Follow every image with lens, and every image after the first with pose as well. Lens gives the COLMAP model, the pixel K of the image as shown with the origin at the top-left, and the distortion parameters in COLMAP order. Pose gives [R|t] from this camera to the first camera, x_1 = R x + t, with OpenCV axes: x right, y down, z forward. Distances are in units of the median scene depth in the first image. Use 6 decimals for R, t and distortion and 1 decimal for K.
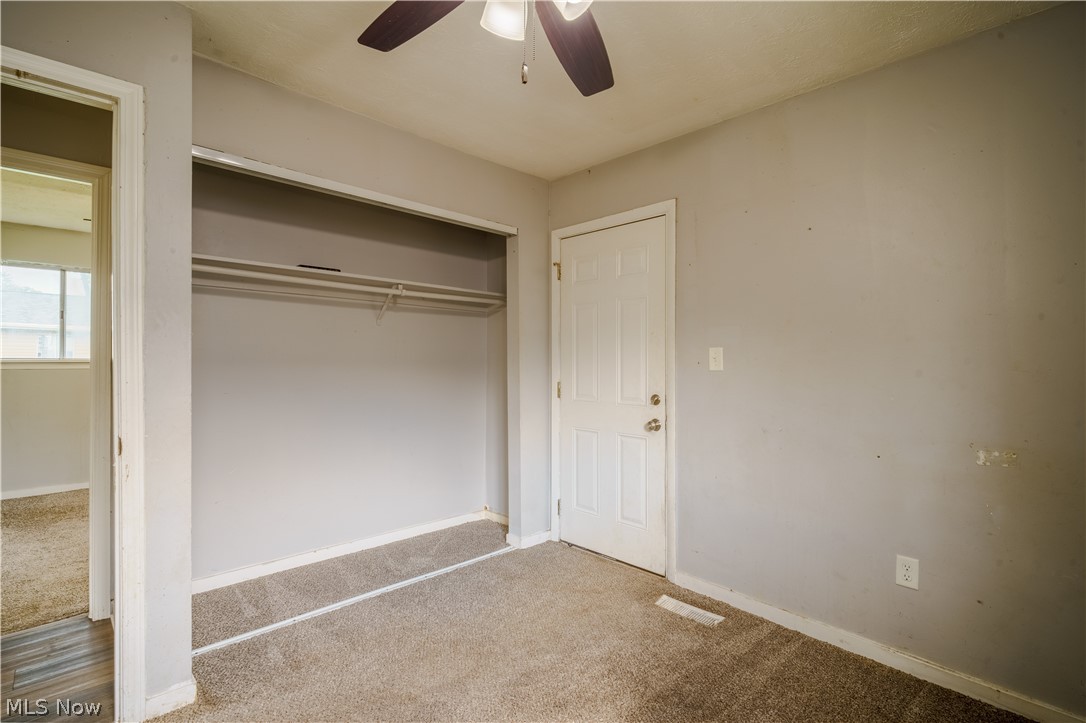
lens RADIAL K [[511.1, 0, 543.0], [0, 511.1, 361.5], [0, 0, 1]] dist [0.000988, 0.000167]
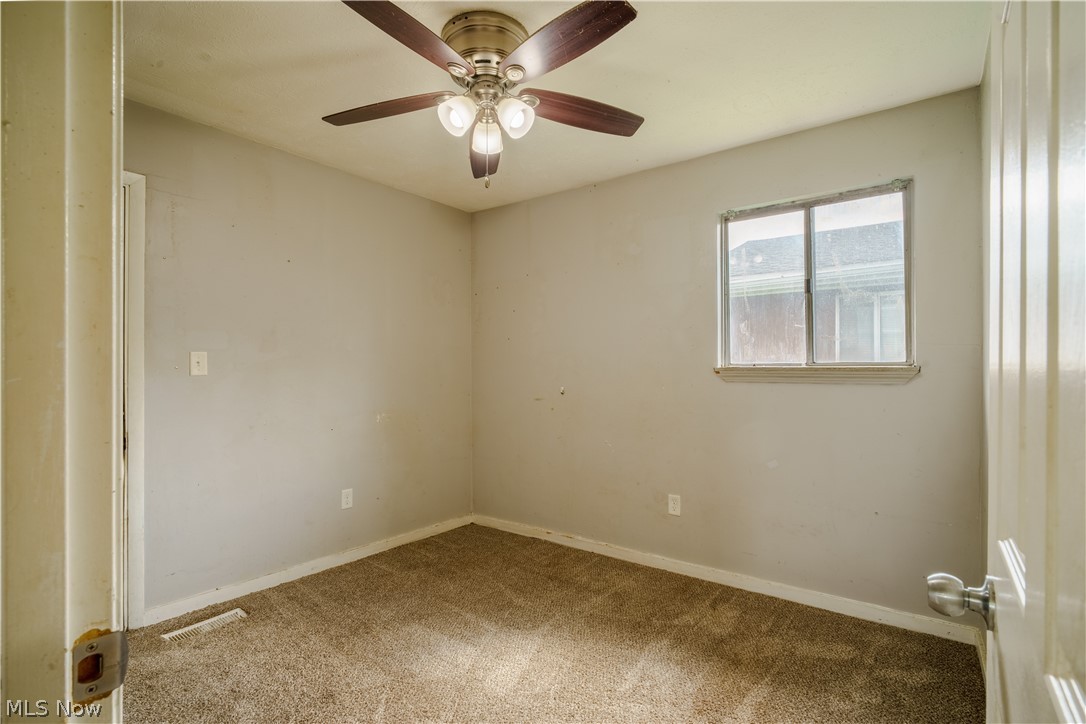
lens RADIAL K [[520.1, 0, 523.1], [0, 520.1, 368.9], [0, 0, 1]] dist [0.000566, 0.000102]
pose [[-0.127514, 0.000766, 0.991836, -0.866179], [0.012082, 0.999927, 0.000781, 0.015204], [-0.991763, 0.012083, -0.127514, 0.606394]]
